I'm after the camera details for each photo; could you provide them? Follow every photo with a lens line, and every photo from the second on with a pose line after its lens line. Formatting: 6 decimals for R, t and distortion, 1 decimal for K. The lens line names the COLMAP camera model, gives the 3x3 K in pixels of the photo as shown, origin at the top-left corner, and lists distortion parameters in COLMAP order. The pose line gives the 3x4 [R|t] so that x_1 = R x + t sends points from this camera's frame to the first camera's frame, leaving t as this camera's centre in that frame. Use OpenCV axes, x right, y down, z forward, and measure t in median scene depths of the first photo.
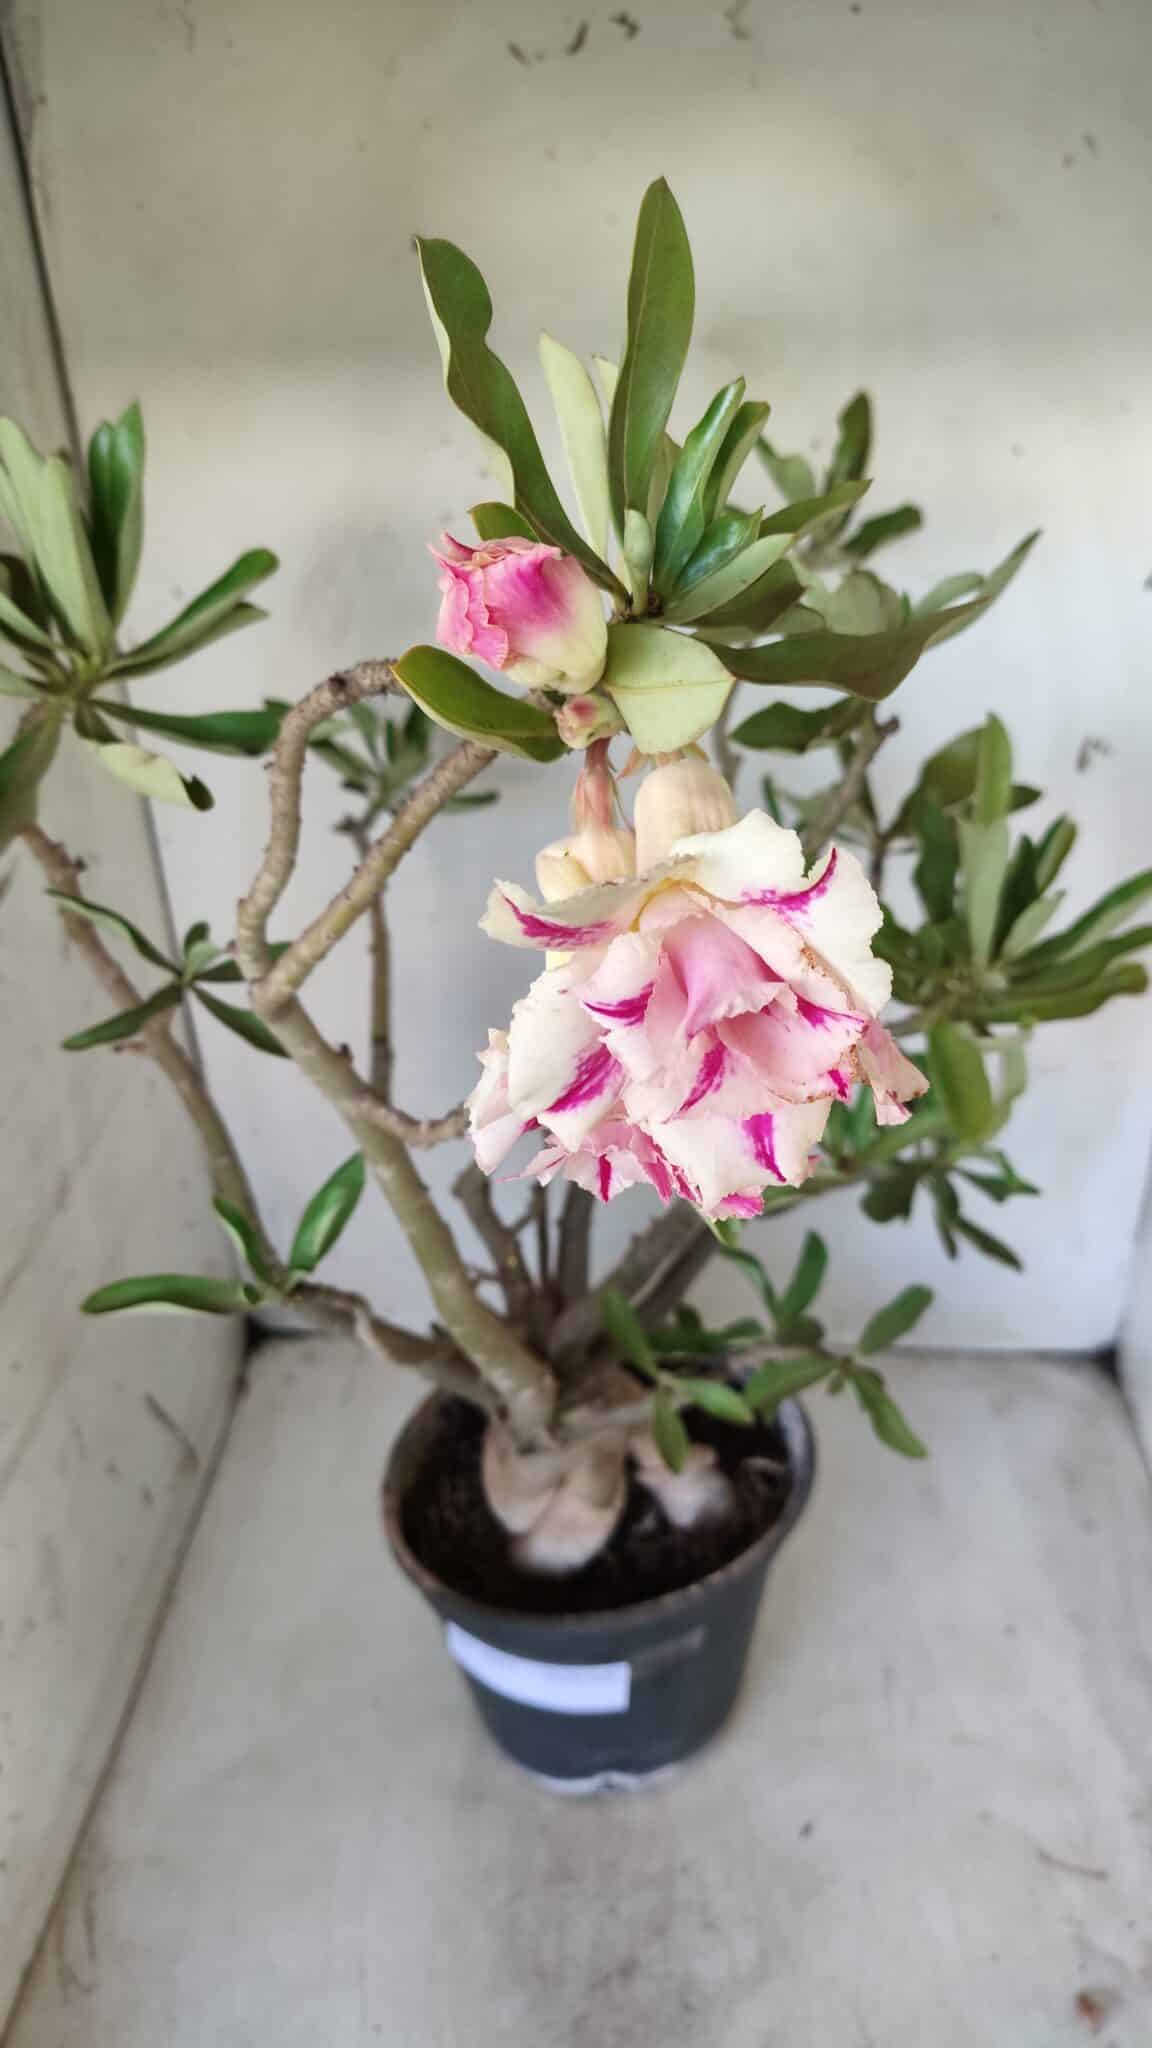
lens RADIAL K [[1530.0, 0, 579.1], [0, 1530.0, 1008.1], [0, 0, 1]] dist [0.055374, -0.106039]
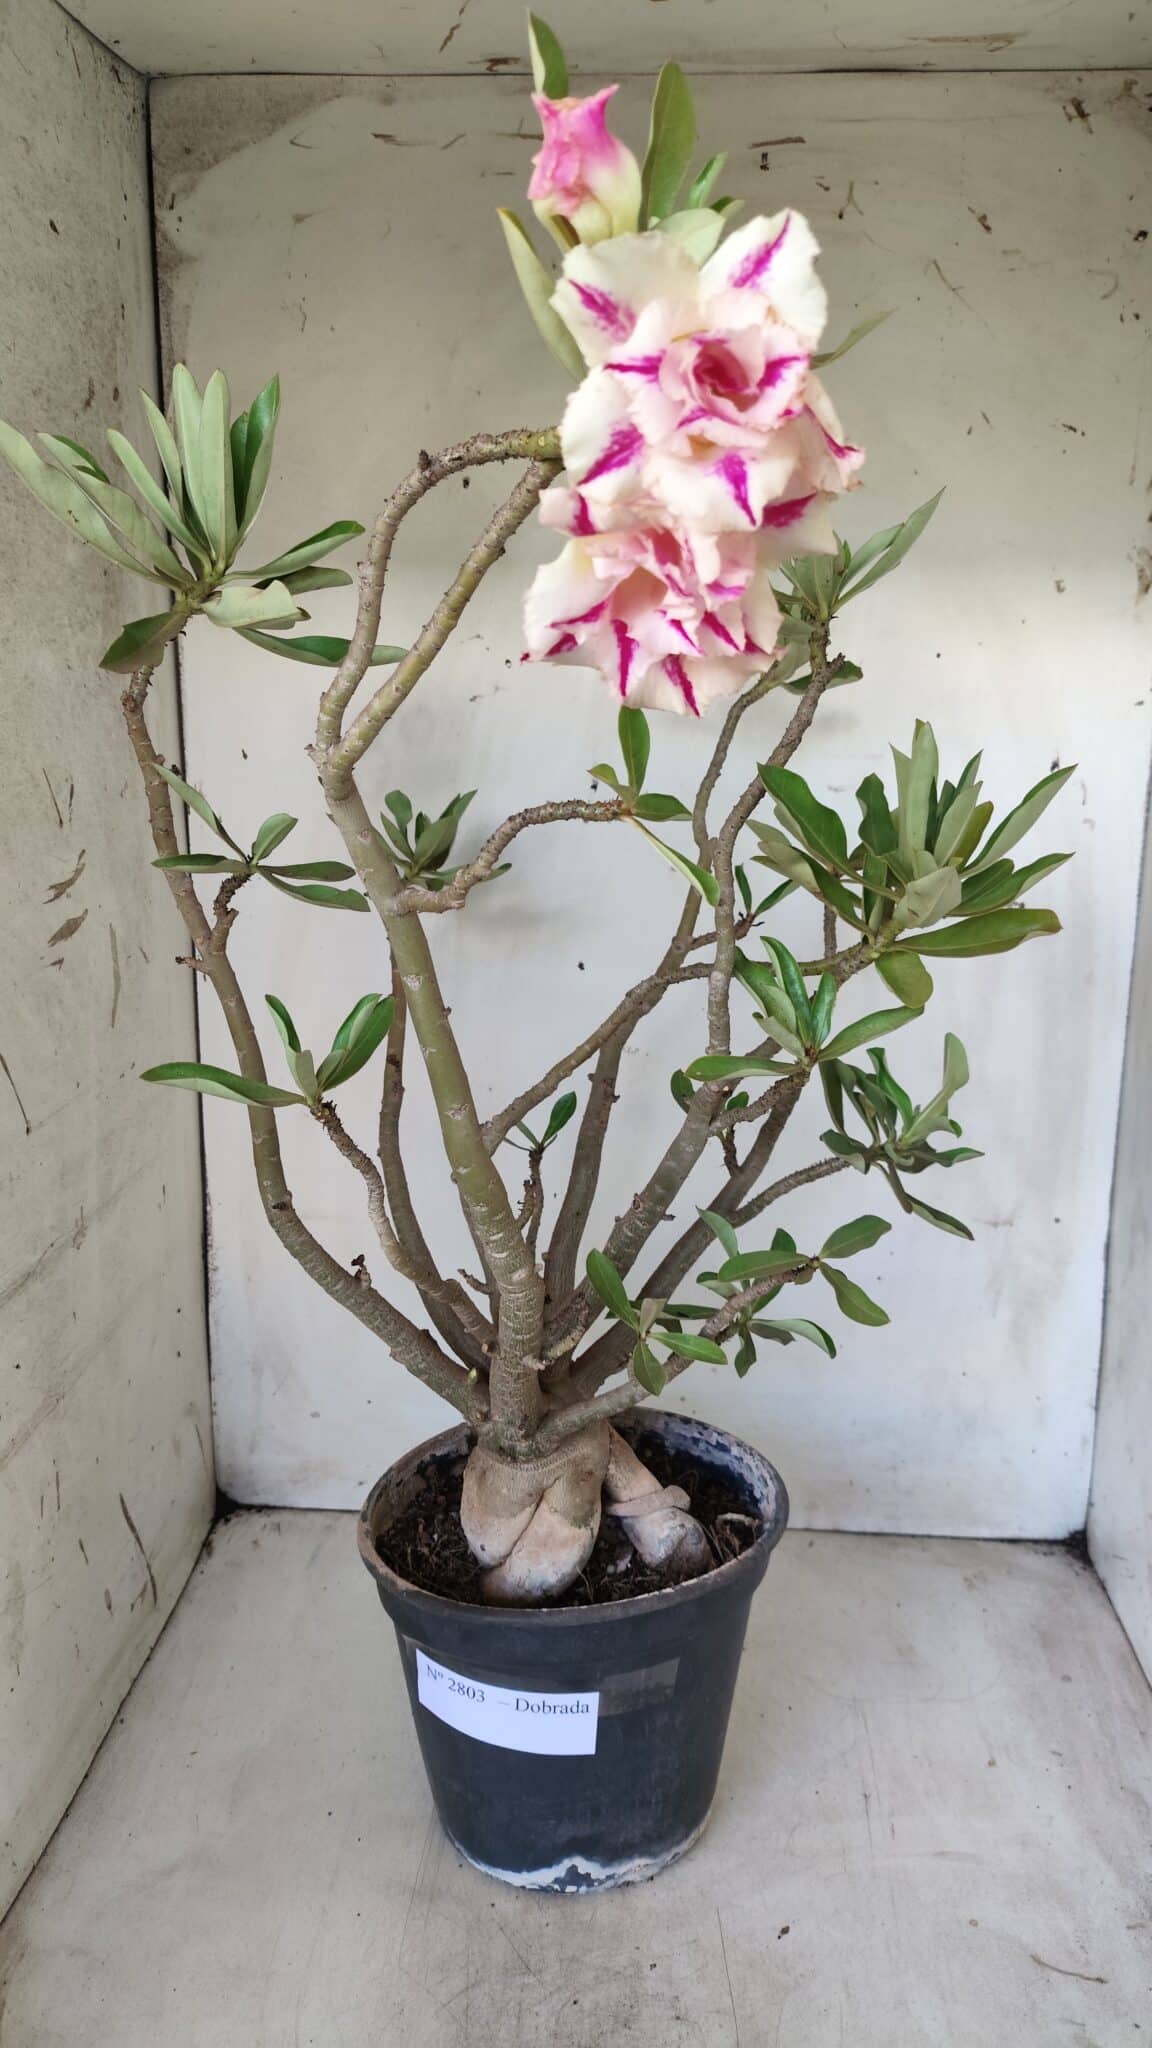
lens RADIAL K [[1530.0, 0, 588.8], [0, 1530.0, 1007.1], [0, 0, 1]] dist [0.055374, -0.106039]
pose [[0.999078, 0.038921, 0.018106, -0.009544], [-0.030974, 0.945666, -0.323660, 0.327542], [-0.029719, 0.322800, 0.946000, -0.065362]]
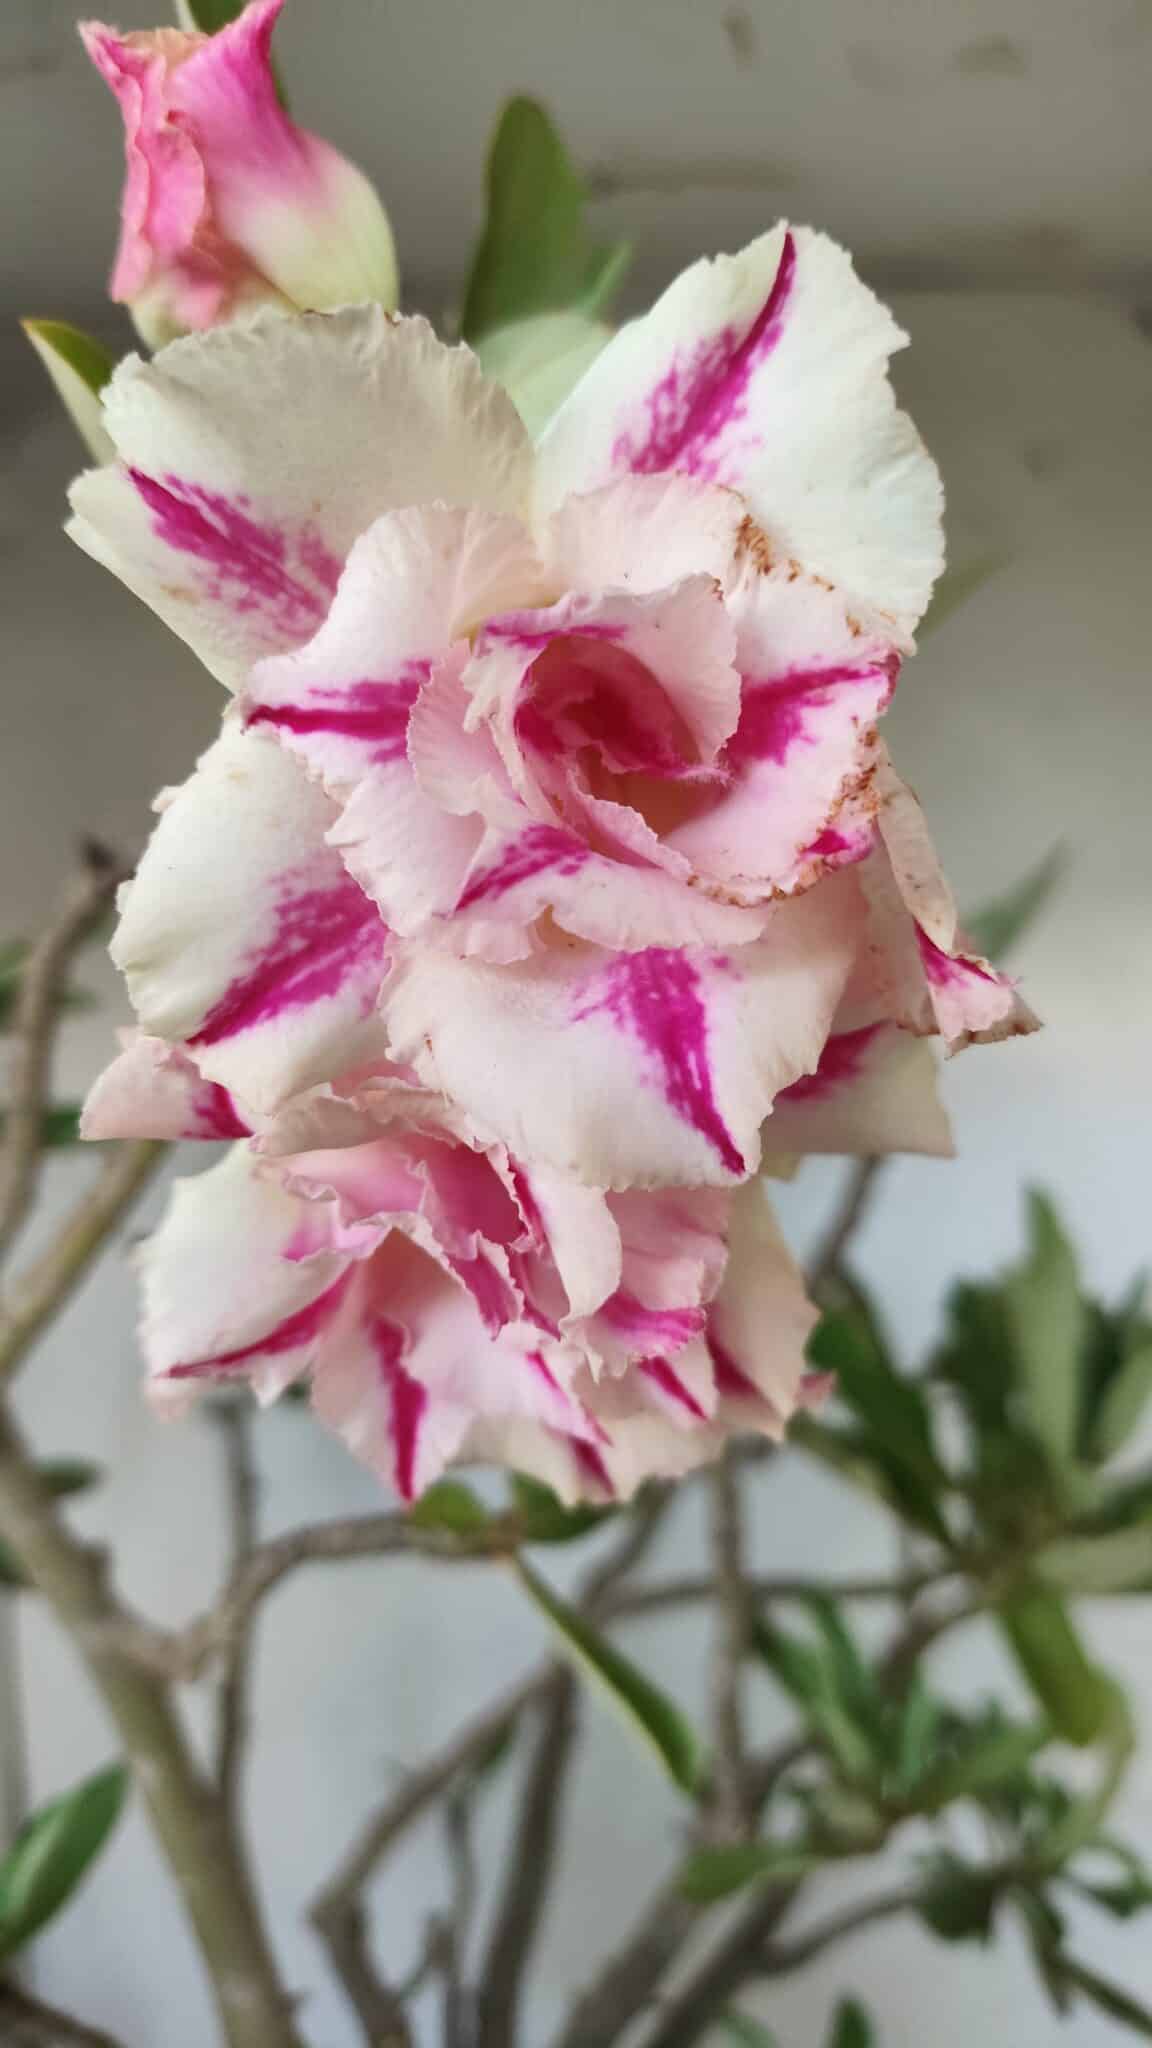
lens RADIAL K [[1530.0, 0, 568.5], [0, 1530.0, 956.6], [0, 0, 1]] dist [0.055374, -0.106039]
pose [[0.999955, 0.009012, -0.003086, 0.028060], [-0.009333, 0.861998, -0.506825, 0.090765], [-0.001908, 0.506831, 0.862043, 0.193795]]
